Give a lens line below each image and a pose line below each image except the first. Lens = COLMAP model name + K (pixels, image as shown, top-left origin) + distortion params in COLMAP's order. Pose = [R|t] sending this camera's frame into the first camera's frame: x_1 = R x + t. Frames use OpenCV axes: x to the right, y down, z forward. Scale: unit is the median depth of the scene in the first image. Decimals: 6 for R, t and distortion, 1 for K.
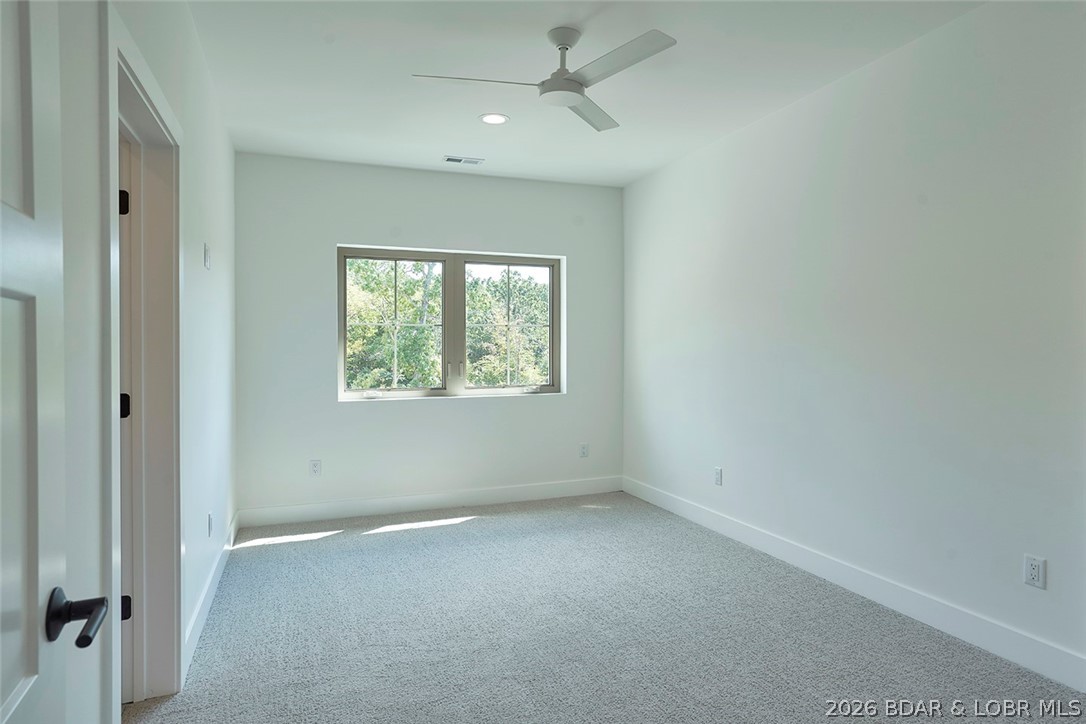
lens RADIAL K [[623.2, 0, 543.2], [0, 623.2, 360.6], [0, 0, 1]] dist [-0.018120, 0.001484]
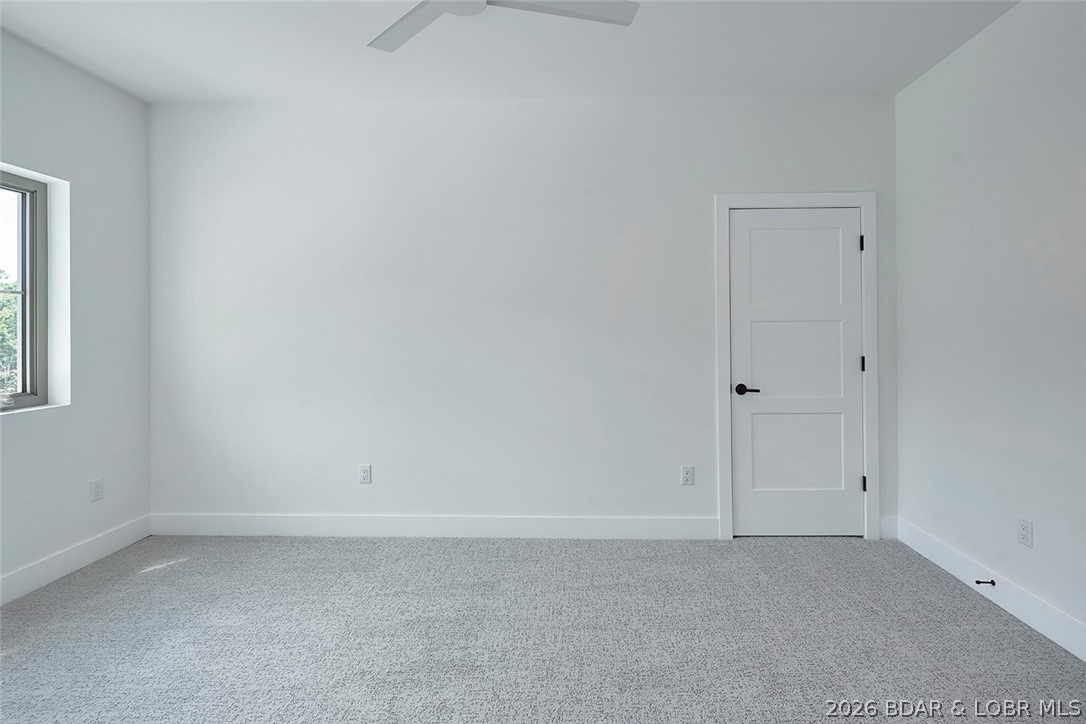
lens RADIAL K [[568.8, 0, 560.5], [0, 568.8, 332.4], [0, 0, 1]] dist [-0.007283, -0.000408]
pose [[0.378174, 0.008544, 0.925695, -0.435590], [0.017319, 0.999717, -0.016302, -0.001558], [-0.925572, 0.022197, 0.377919, 0.489938]]
